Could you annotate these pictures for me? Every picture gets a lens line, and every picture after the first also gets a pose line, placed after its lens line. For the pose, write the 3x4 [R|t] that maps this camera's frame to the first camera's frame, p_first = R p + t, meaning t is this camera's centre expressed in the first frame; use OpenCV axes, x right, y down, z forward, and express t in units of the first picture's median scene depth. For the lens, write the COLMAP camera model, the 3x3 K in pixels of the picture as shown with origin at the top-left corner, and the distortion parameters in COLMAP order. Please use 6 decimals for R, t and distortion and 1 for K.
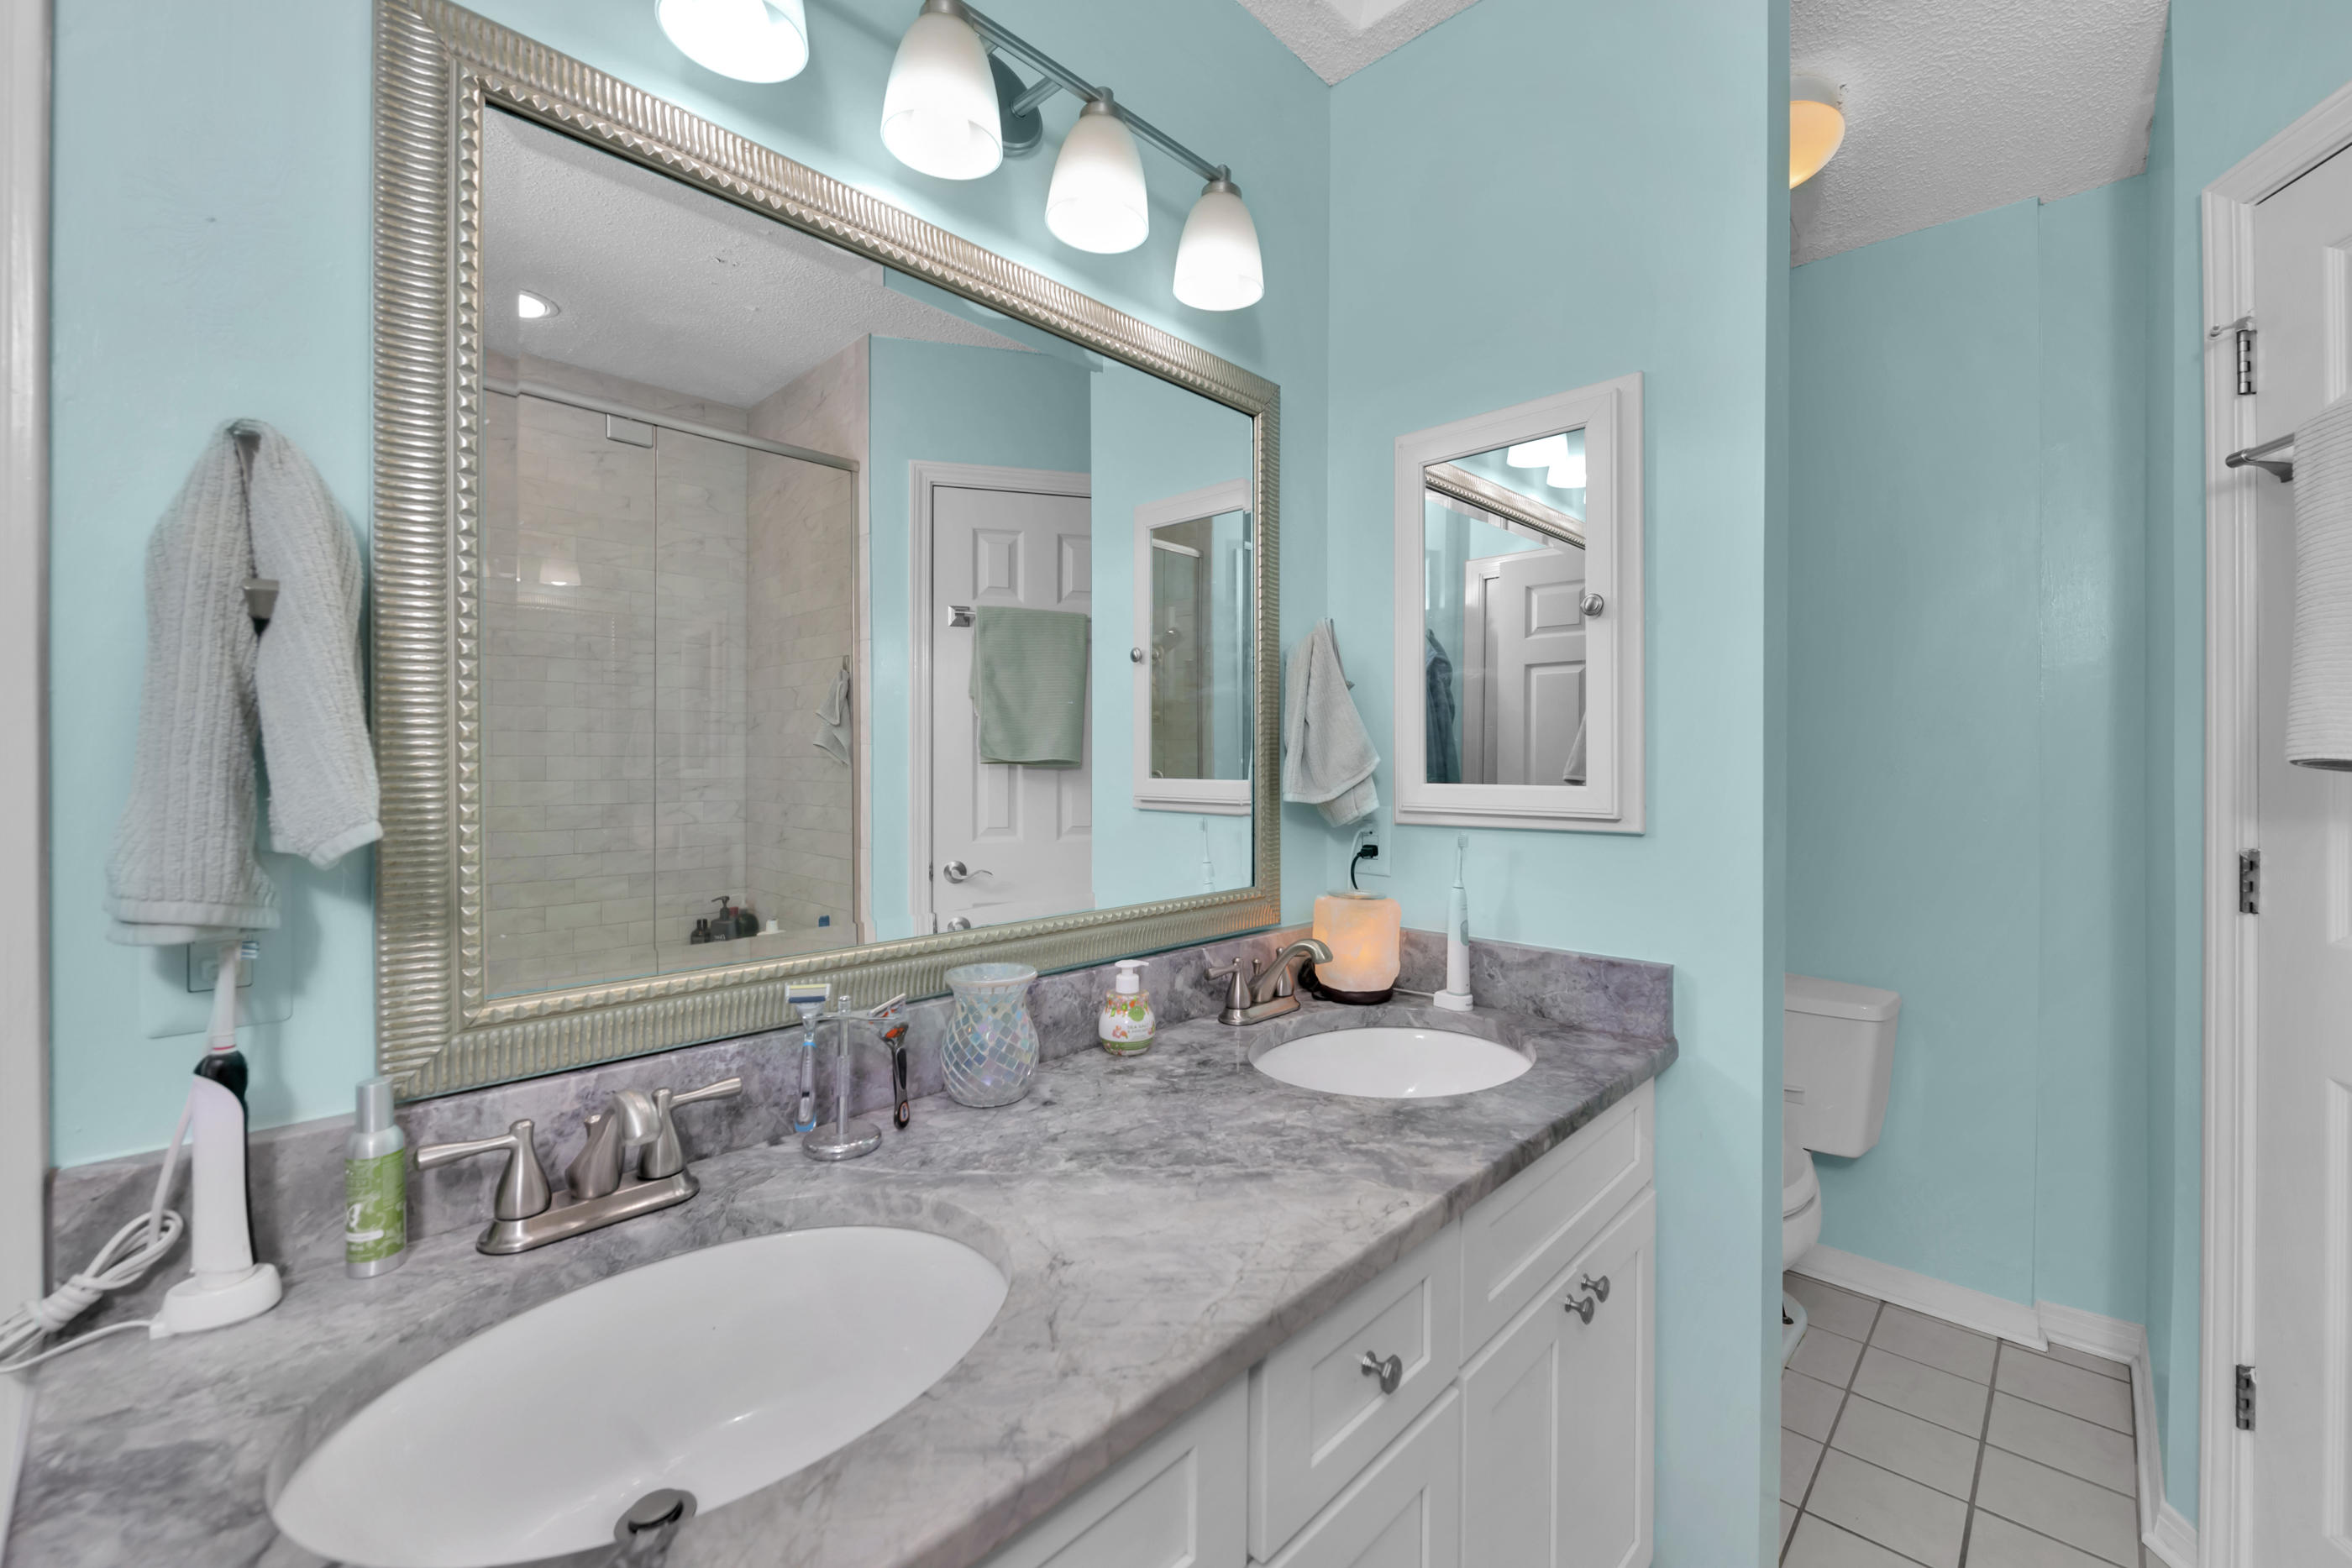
lens RADIAL K [[965.3, 0, 1183.5], [0, 965.3, 779.6], [0, 0, 1]] dist [-0.010607, -0.000979]
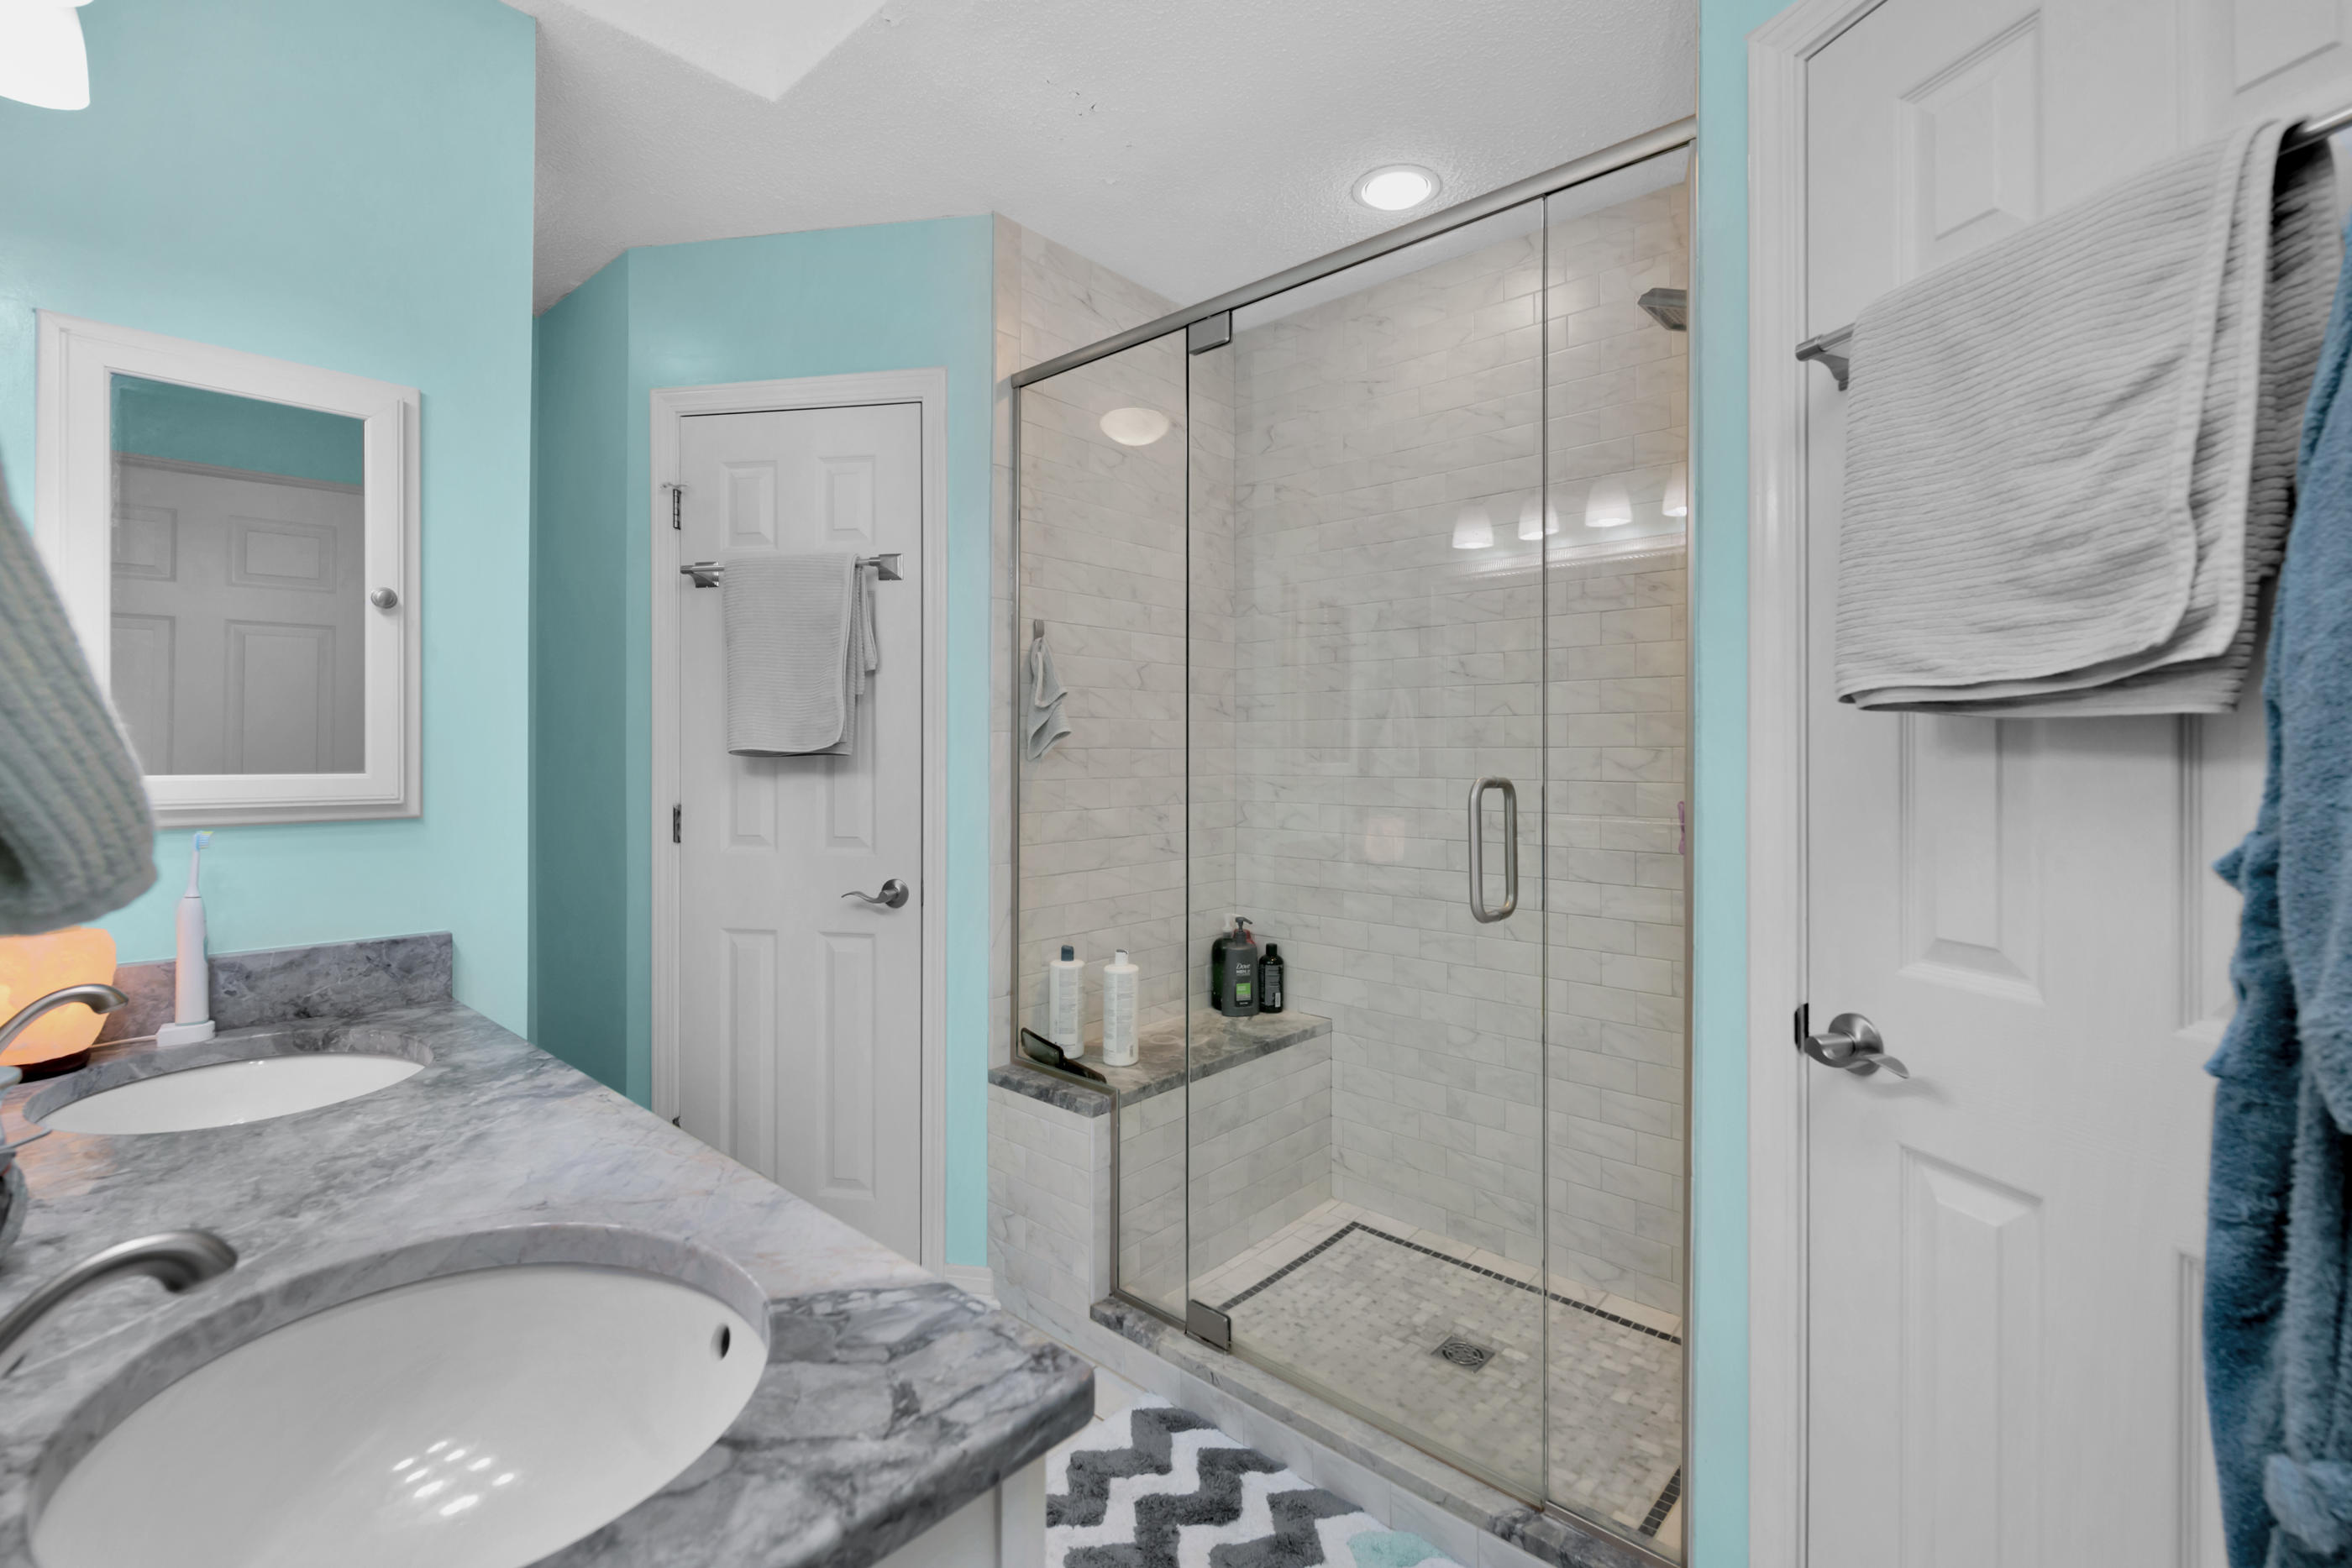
lens RADIAL K [[1068.9, 0, 1181.9], [0, 1068.9, 762.4], [0, 0, 1]] dist [-0.008194, -0.003156]
pose [[-0.021872, -0.010479, 0.999706, -0.932274], [0.021796, 0.999702, 0.010956, -0.000046], [-0.999523, 0.022029, -0.021637, 0.197722]]
